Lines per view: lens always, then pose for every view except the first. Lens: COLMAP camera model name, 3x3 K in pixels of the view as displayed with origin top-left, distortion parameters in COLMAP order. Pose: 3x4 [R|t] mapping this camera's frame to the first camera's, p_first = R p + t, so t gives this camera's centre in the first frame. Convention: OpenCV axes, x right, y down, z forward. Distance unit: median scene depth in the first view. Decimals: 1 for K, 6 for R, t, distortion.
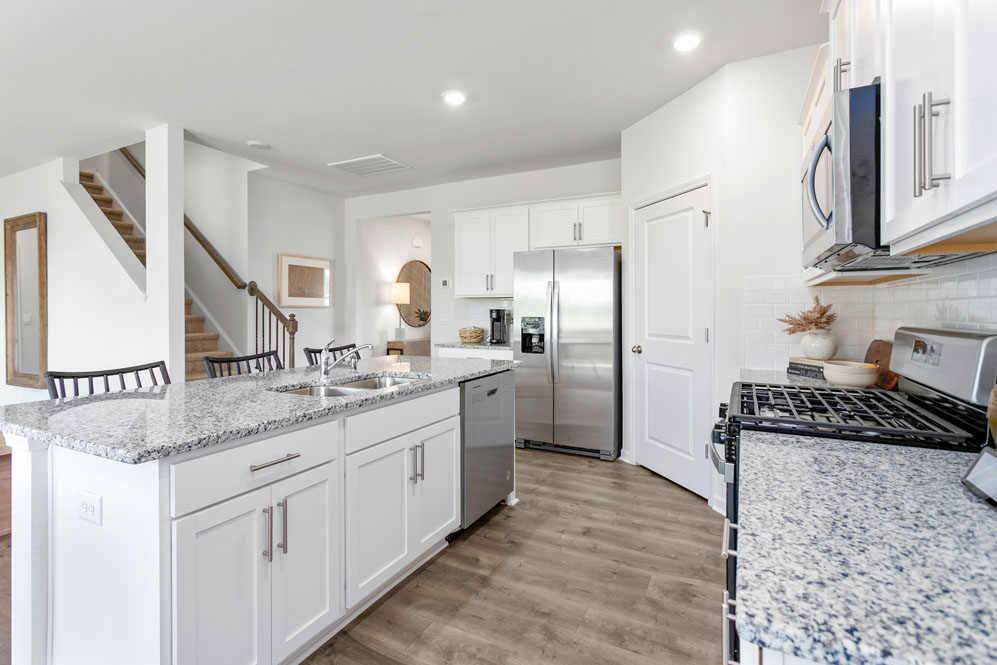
lens RADIAL K [[473.2, 0, 493.7], [0, 473.2, 311.0], [0, 0, 1]] dist [-0.001768, 0.000396]
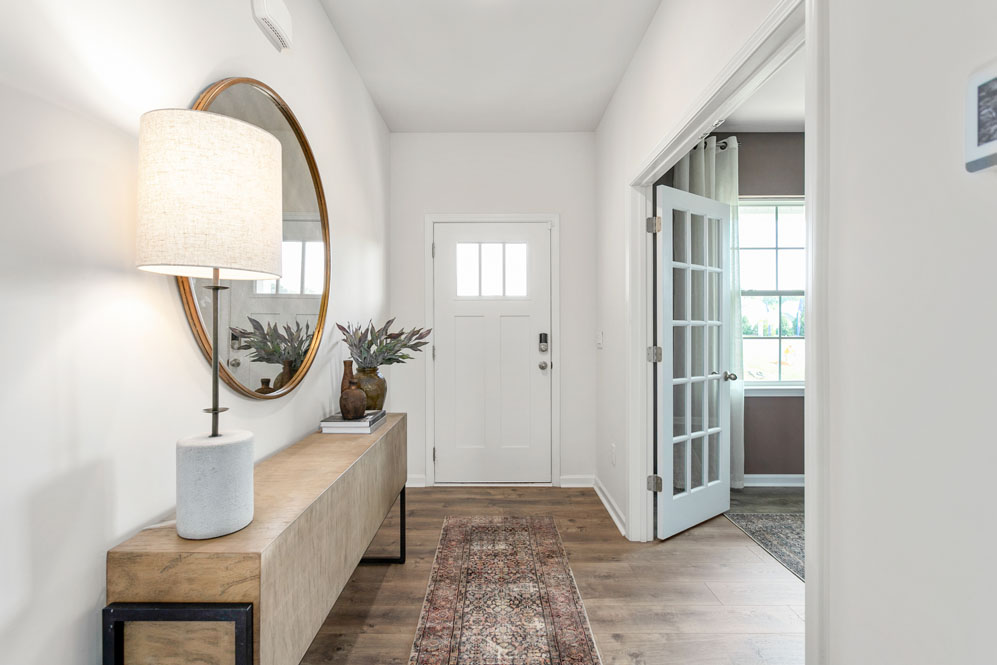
lens RADIAL K [[473.2, 0, 492.3], [0, 473.2, 326.4], [0, 0, 1]] dist [-0.001768, 0.000396]
pose [[0.894529, 0.001069, 0.447010, -0.266971], [0.000688, 0.999993, -0.003769, 0.002601], [-0.447010, 0.003679, 0.894521, 1.190746]]
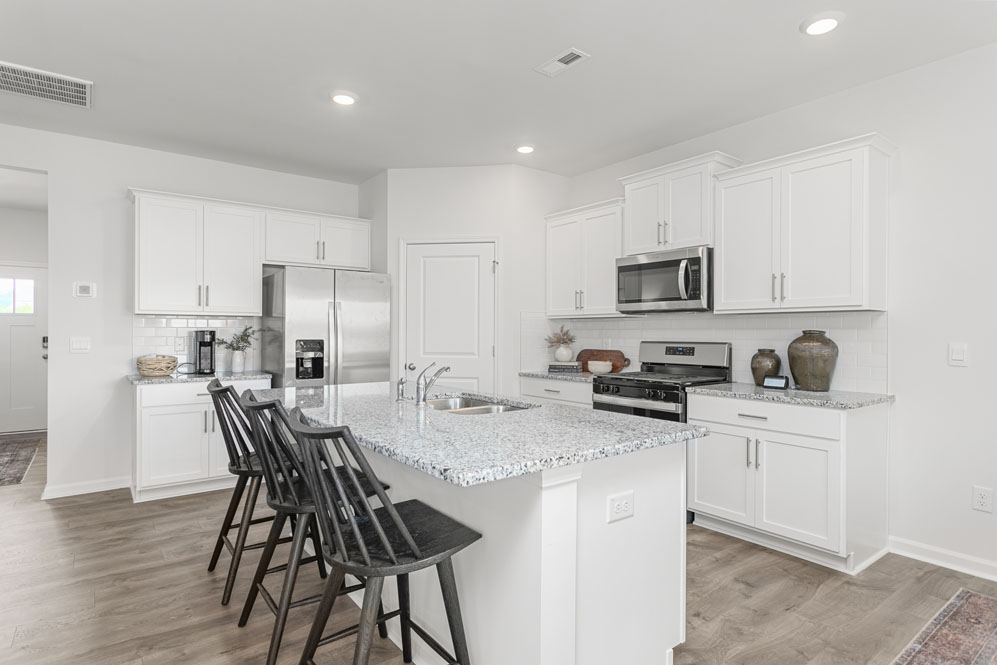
lens RADIAL K [[529.4, 0, 500.4], [0, 529.4, 331.7], [0, 0, 1]] dist [-0.010017, 0.004700]
pose [[0.429729, 0.005818, 0.902939, -0.576900], [-0.003348, 0.999983, -0.004850, 0.001153], [-0.902952, -0.000939, 0.429741, 0.192976]]
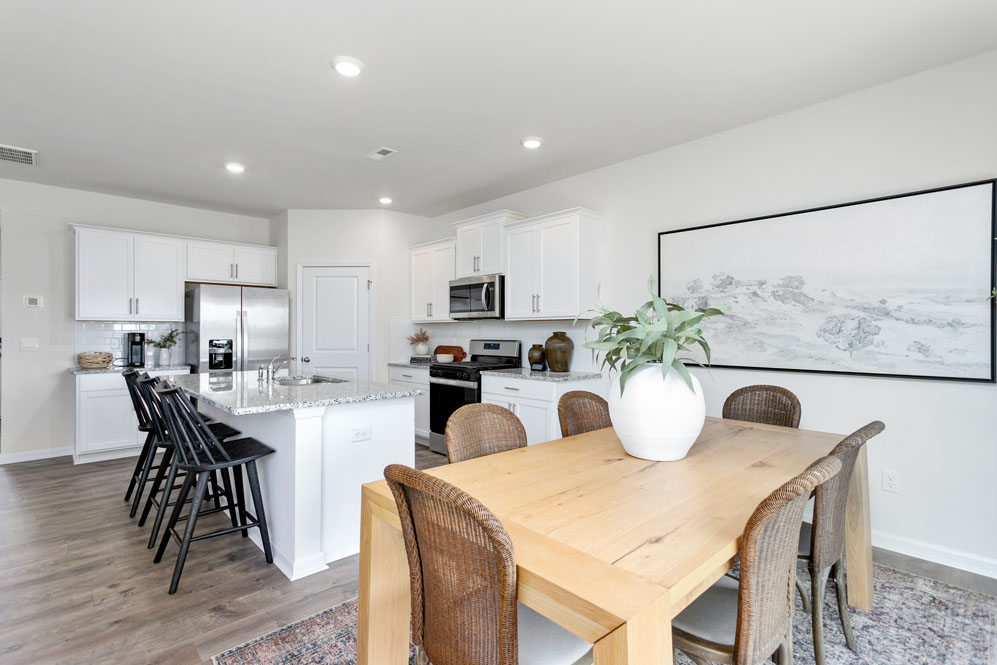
lens RADIAL K [[470.2, 0, 498.3], [0, 470.2, 331.1], [0, 0, 1]] dist [0.001744, 0.000141]
pose [[0.336057, 0.004145, 0.941833, -0.690317], [-0.000063, 0.999990, -0.004378, -0.002892], [-0.941842, 0.001412, 0.336054, -0.065831]]
